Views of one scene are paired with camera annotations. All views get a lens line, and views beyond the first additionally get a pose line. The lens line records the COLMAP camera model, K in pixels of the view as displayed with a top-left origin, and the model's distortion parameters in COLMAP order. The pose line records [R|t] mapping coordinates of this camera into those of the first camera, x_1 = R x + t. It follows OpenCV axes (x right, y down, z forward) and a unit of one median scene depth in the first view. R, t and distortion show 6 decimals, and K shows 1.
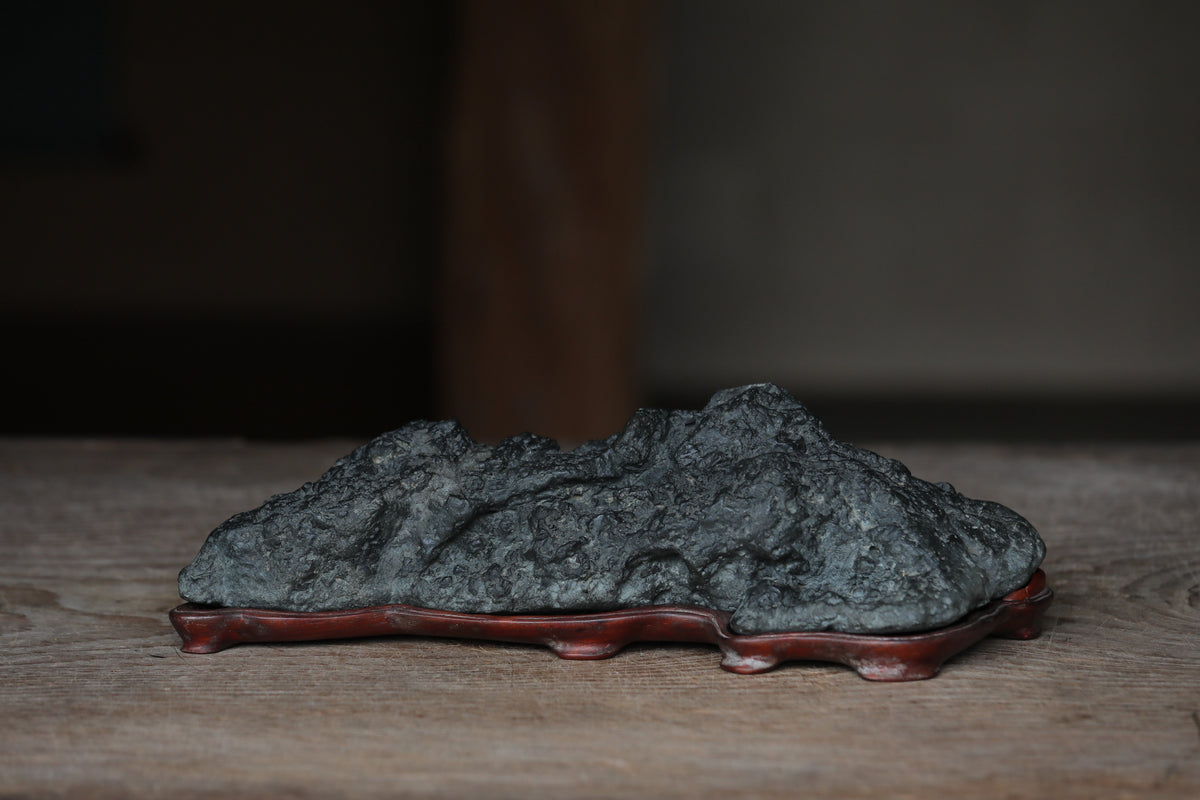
lens RADIAL K [[3934.0, 0, 619.6], [0, 3934.0, 399.4], [0, 0, 1]] dist [0.484023, 1.687903]
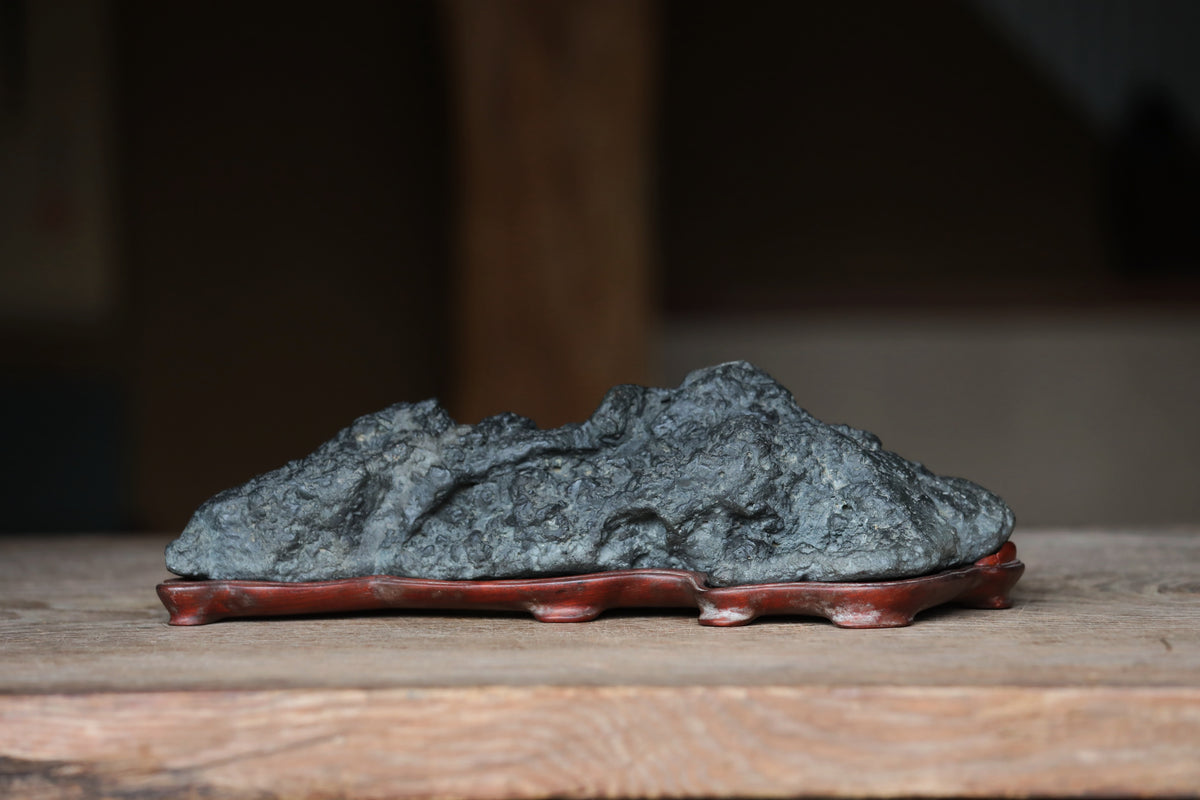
lens RADIAL K [[3934.0, 0, 619.6], [0, 3934.0, 399.4], [0, 0, 1]] dist [0.484023, 1.687903]
pose [[0.999903, -0.013812, 0.001639, 0.004363], [0.013909, 0.992691, -0.119879, 0.131187], [0.000029, 0.119890, 0.992787, -0.017001]]
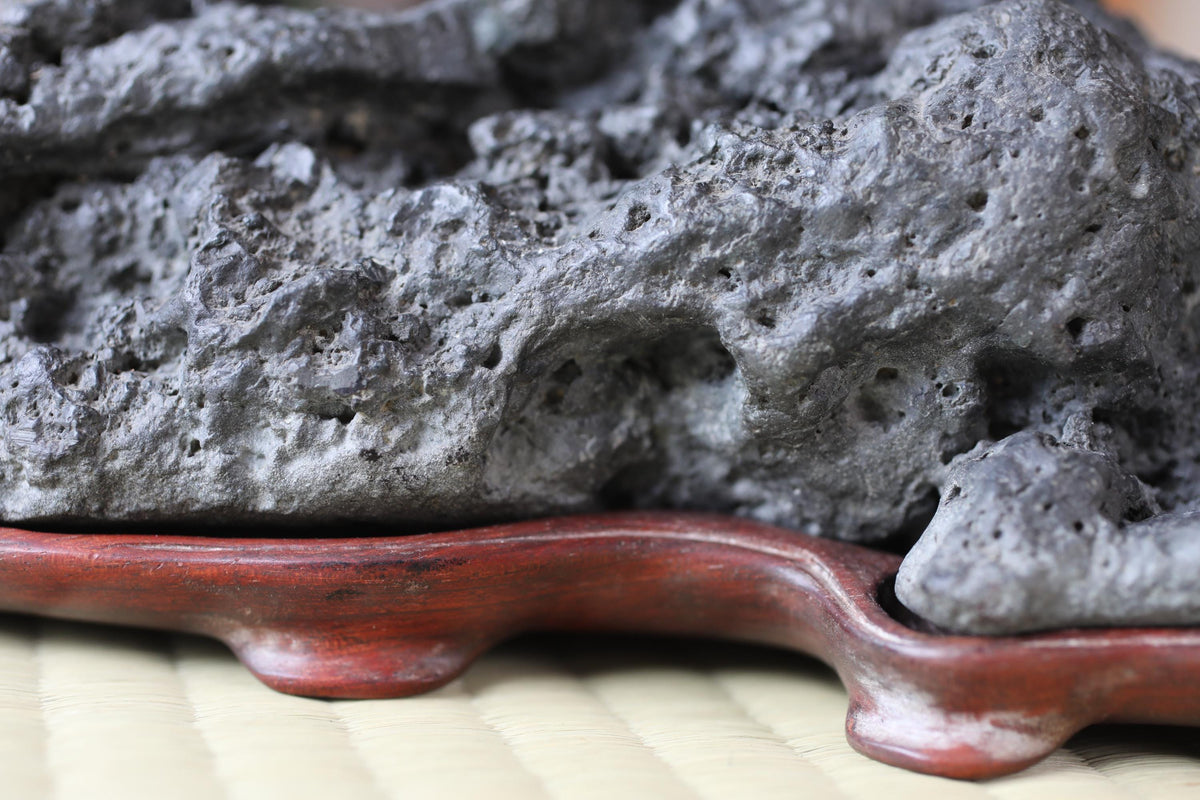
lens RADIAL K [[2050.9, 0, 600.0], [0, 2050.9, 400.0], [0, 0, 1]] dist [-0.039532, 0.477327]
pose [[0.988949, 0.041986, 0.142184, -0.013339], [-0.040353, 0.999082, -0.014347, 0.046149], [-0.142656, 0.008451, 0.989736, 0.852520]]
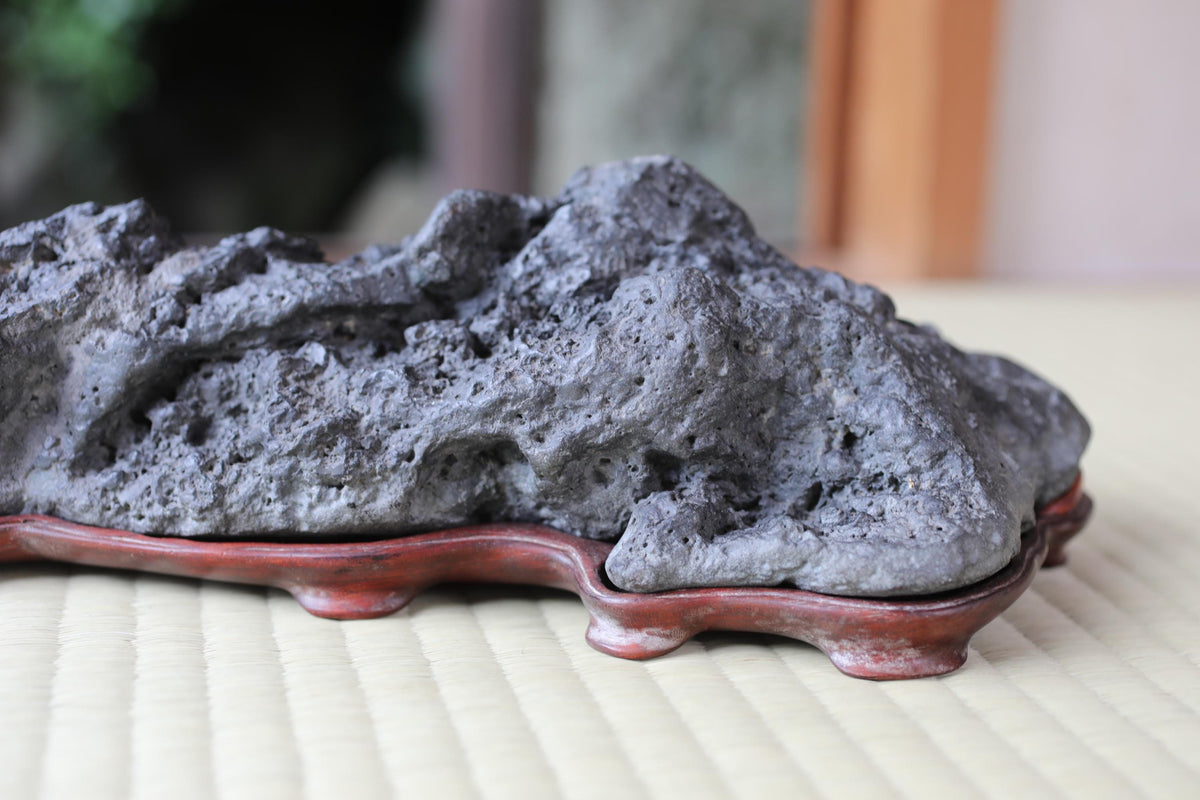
lens RADIAL K [[1850.2, 0, 600.0], [0, 1850.2, 400.0], [0, 0, 1]] dist [-0.040182, 0.216747]
pose [[0.997006, 0.015546, 0.075742, 0.006473], [-0.021009, 0.997192, 0.071883, 0.013515], [-0.074412, -0.073259, 0.994533, 0.729430]]
